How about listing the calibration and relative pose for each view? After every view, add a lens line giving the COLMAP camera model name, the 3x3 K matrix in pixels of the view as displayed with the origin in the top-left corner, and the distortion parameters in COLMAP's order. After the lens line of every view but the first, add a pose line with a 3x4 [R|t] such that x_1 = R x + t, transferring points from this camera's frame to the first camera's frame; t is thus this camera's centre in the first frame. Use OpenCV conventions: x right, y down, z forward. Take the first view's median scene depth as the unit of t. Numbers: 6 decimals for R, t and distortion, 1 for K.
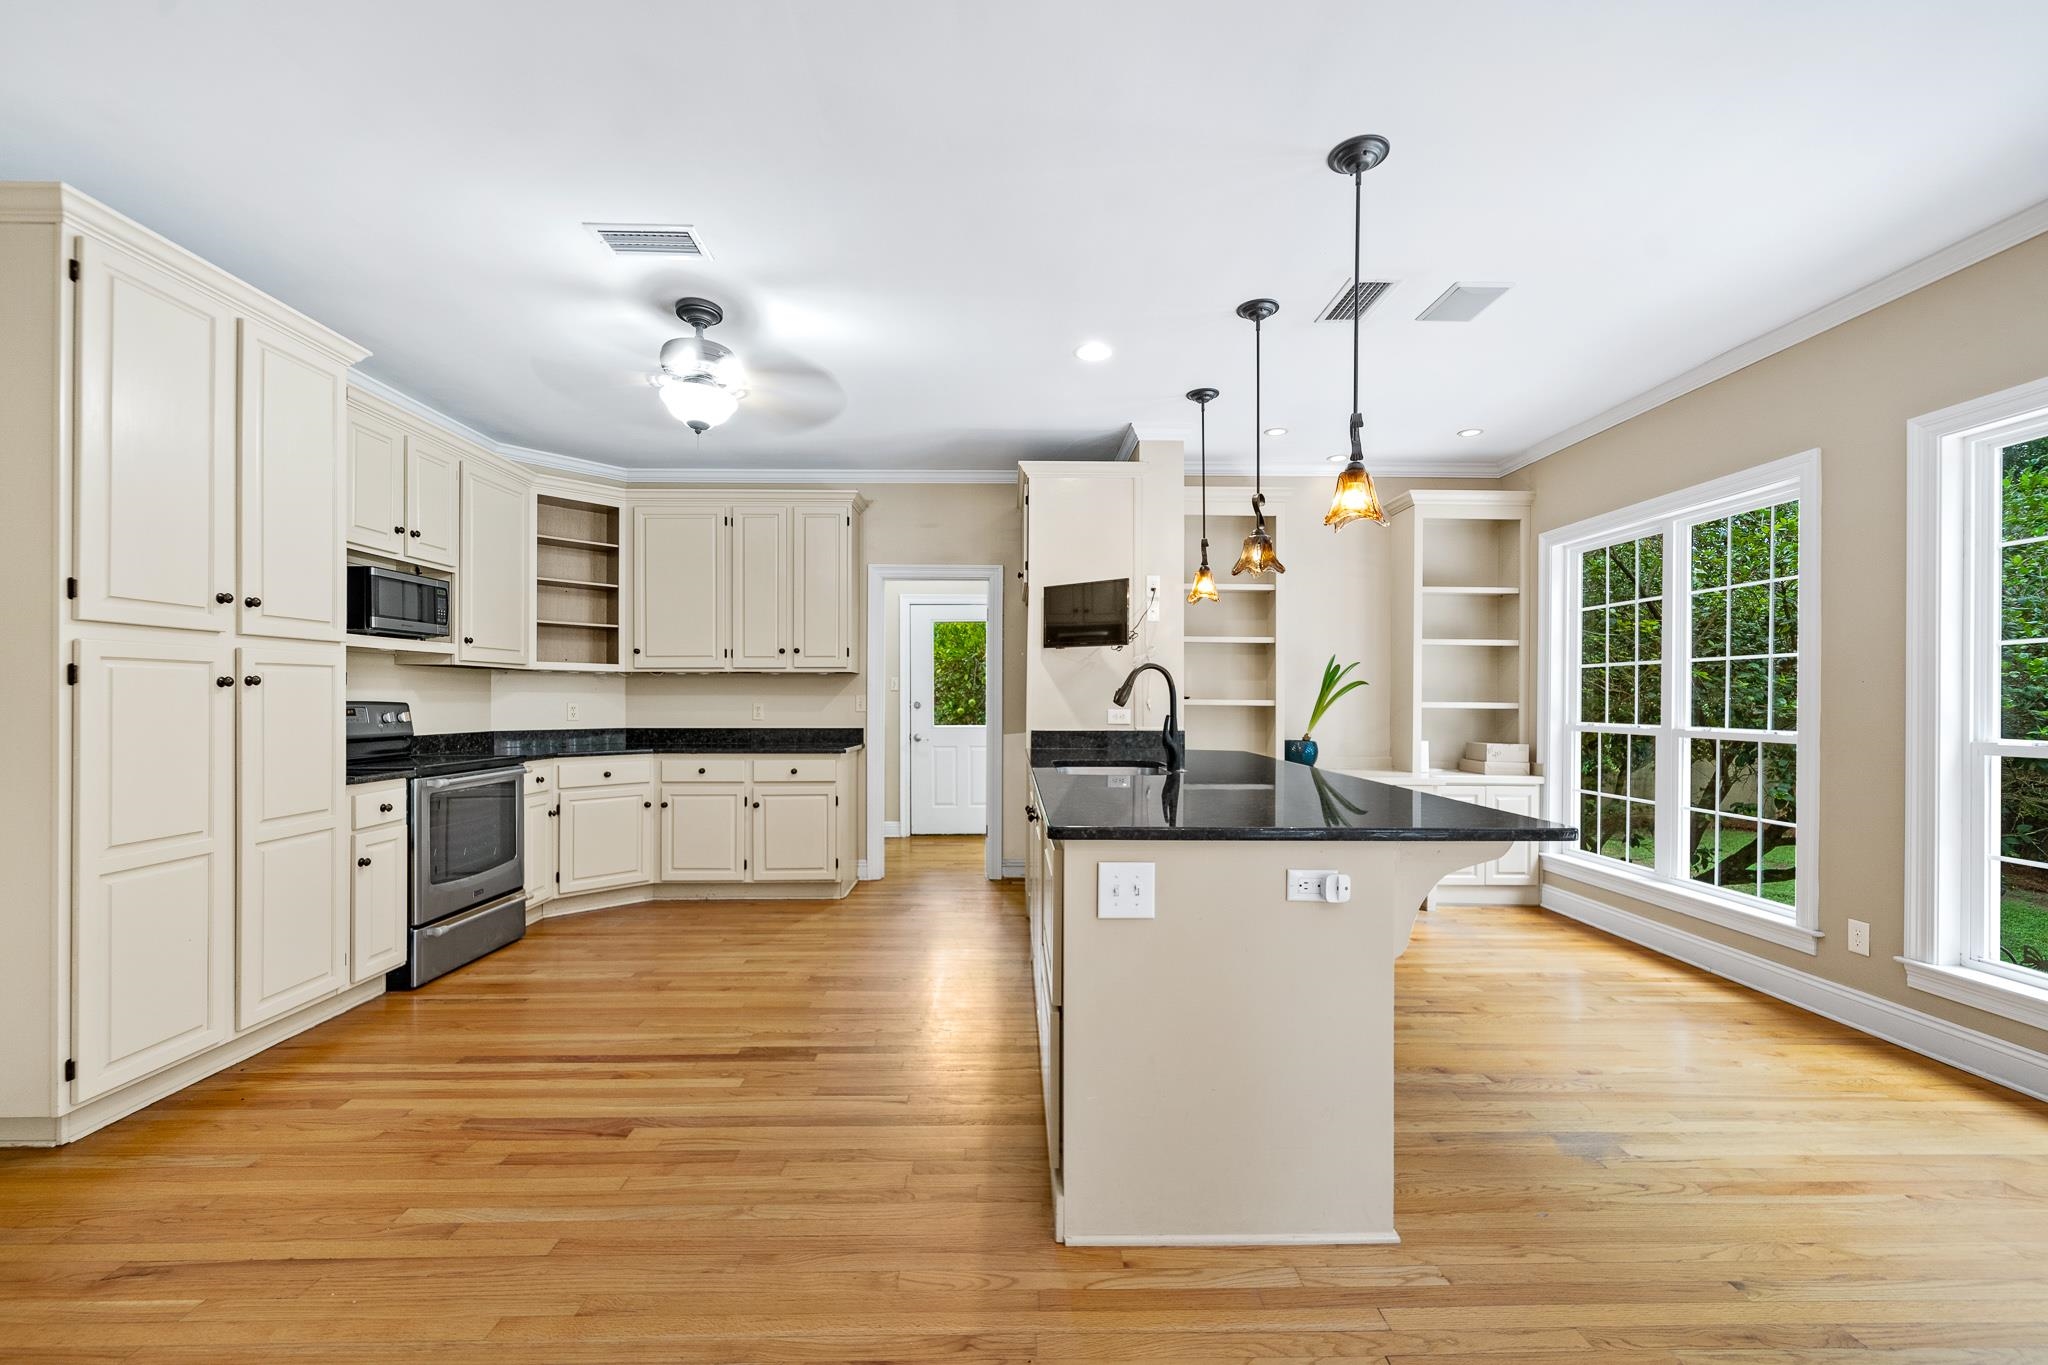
lens RADIAL K [[806.4, 0, 1020.0], [0, 806.4, 697.8], [0, 0, 1]] dist [-0.001306, -0.001984]
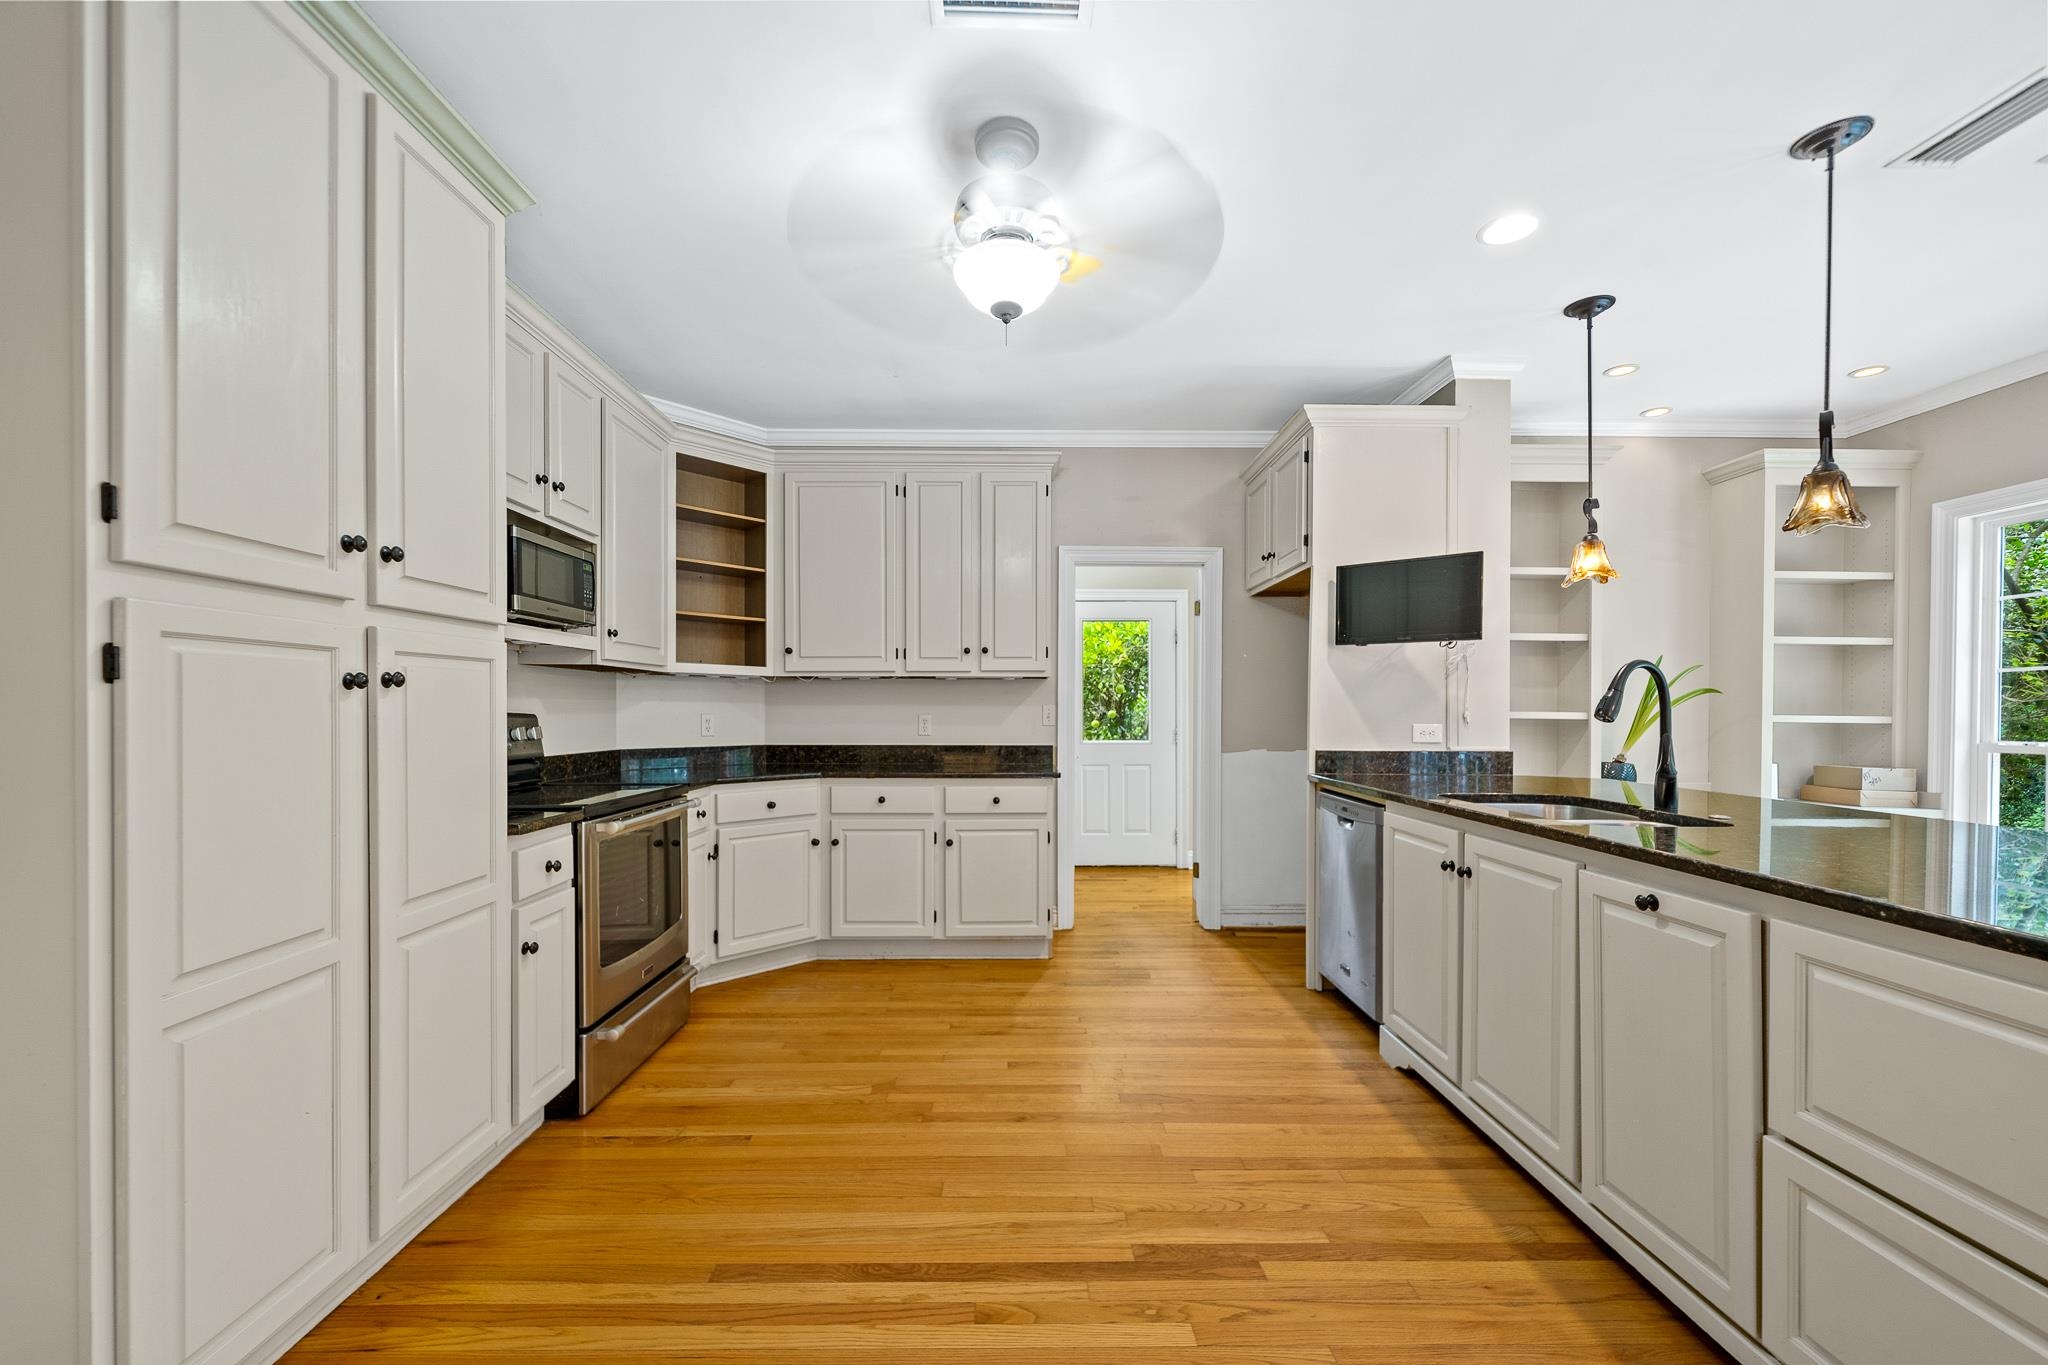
lens RADIAL K [[806.4, 0, 1023.8], [0, 806.4, 714.2], [0, 0, 1]] dist [-0.001306, -0.001984]
pose [[0.999970, 0.001488, -0.007617, -0.333865], [-0.001435, 0.999974, 0.007005, 0.000140], [0.007627, -0.006994, 0.999946, 0.275194]]
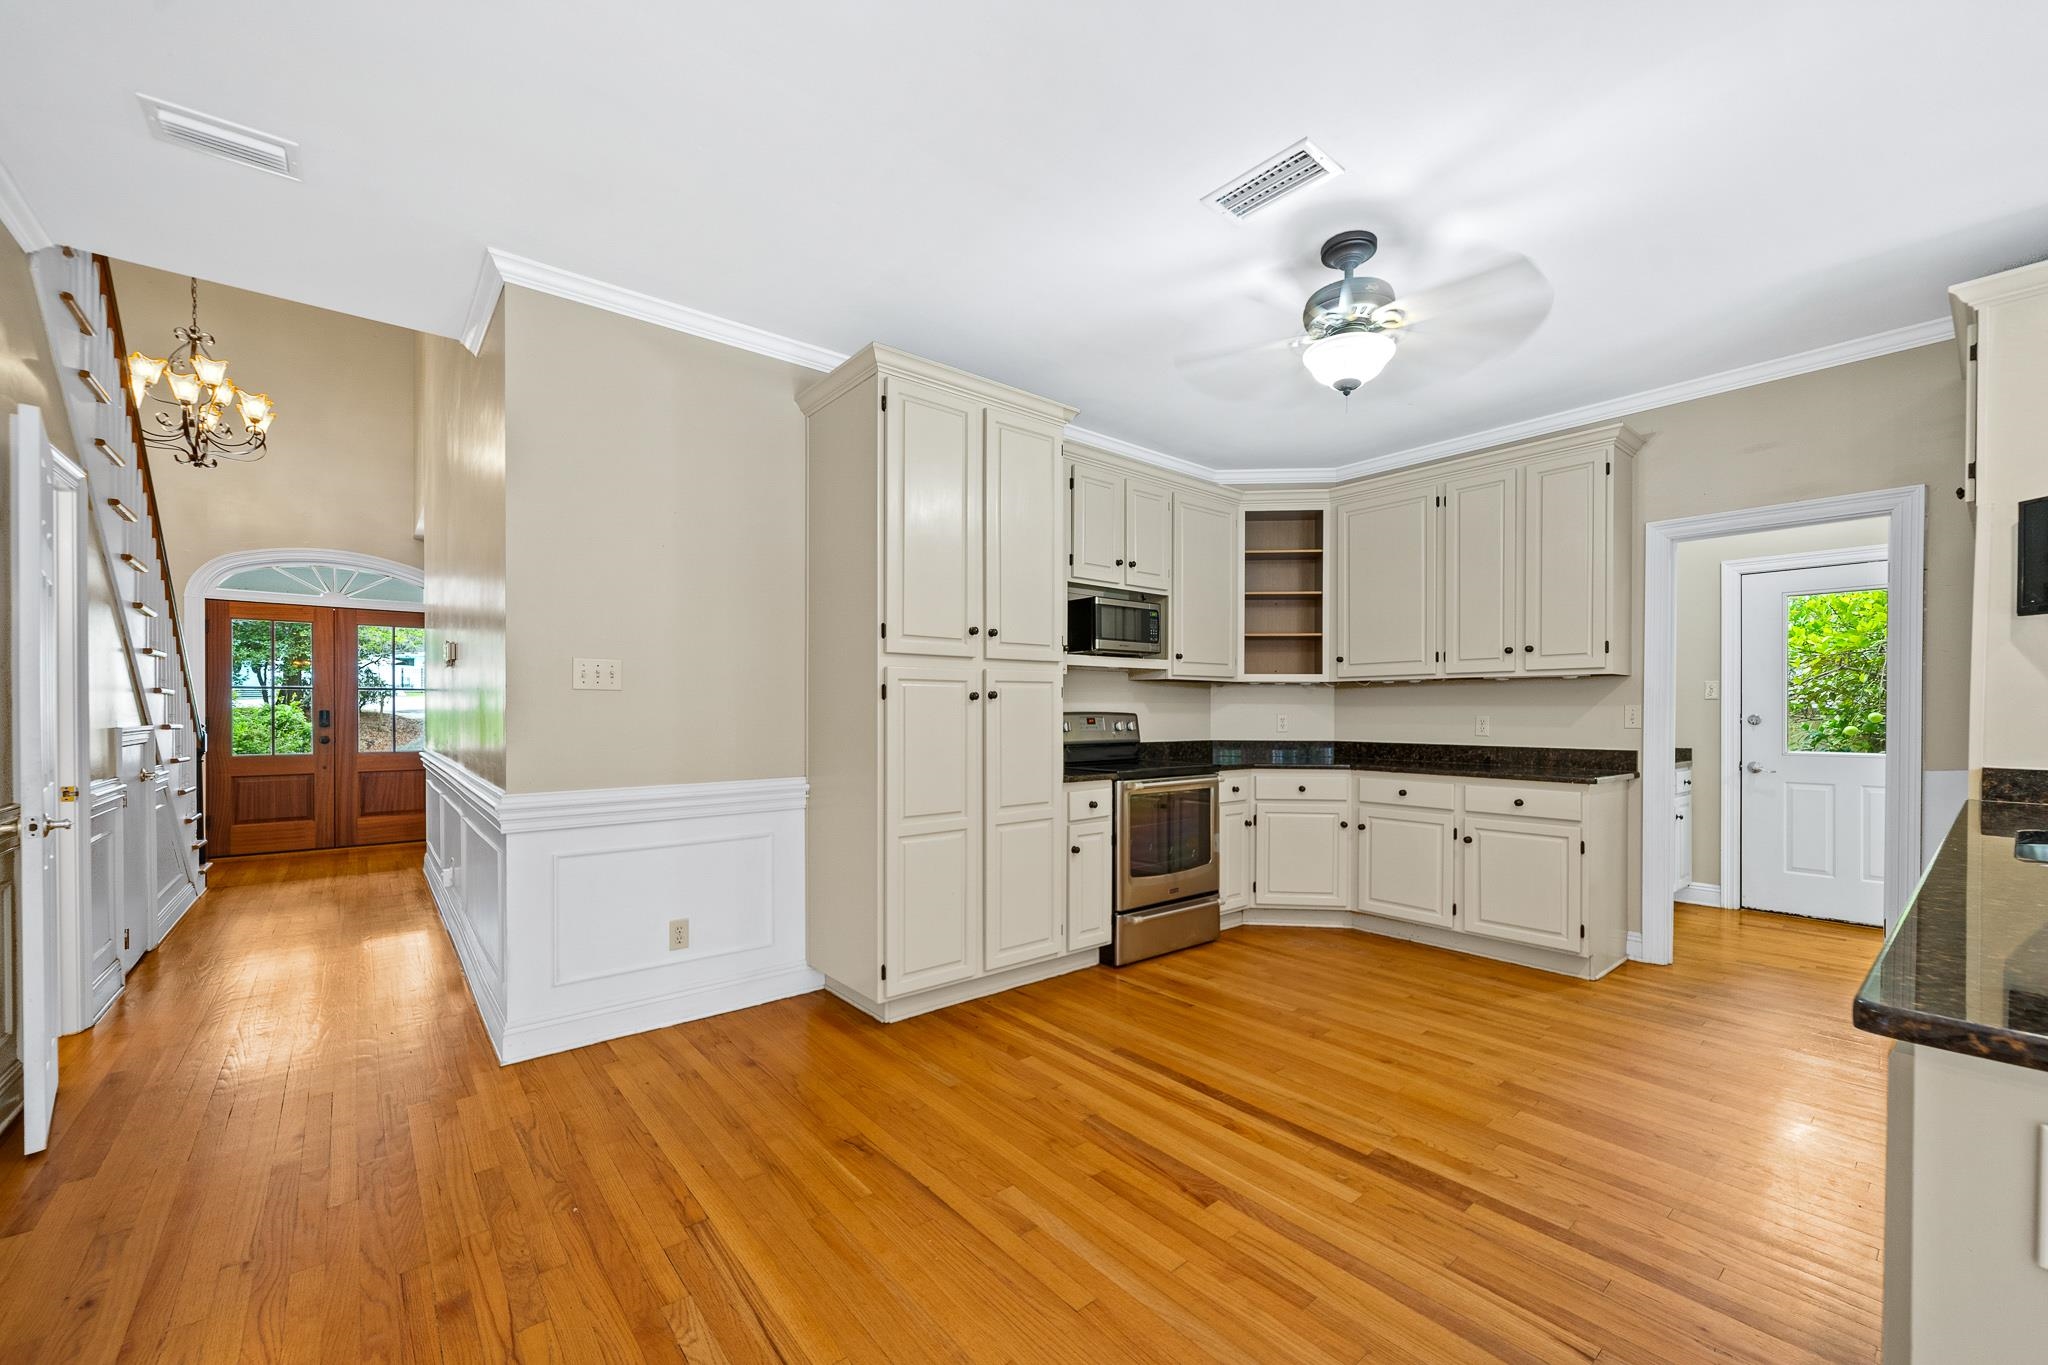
lens RADIAL K [[806.4, 0, 1025.8], [0, 806.4, 715.1], [0, 0, 1]] dist [-0.001306, -0.001984]
pose [[0.621437, 0.004290, -0.783452, 0.046915], [0.000229, 0.999984, 0.005657, 0.002071], [0.783464, -0.003695, 0.621427, 0.186856]]
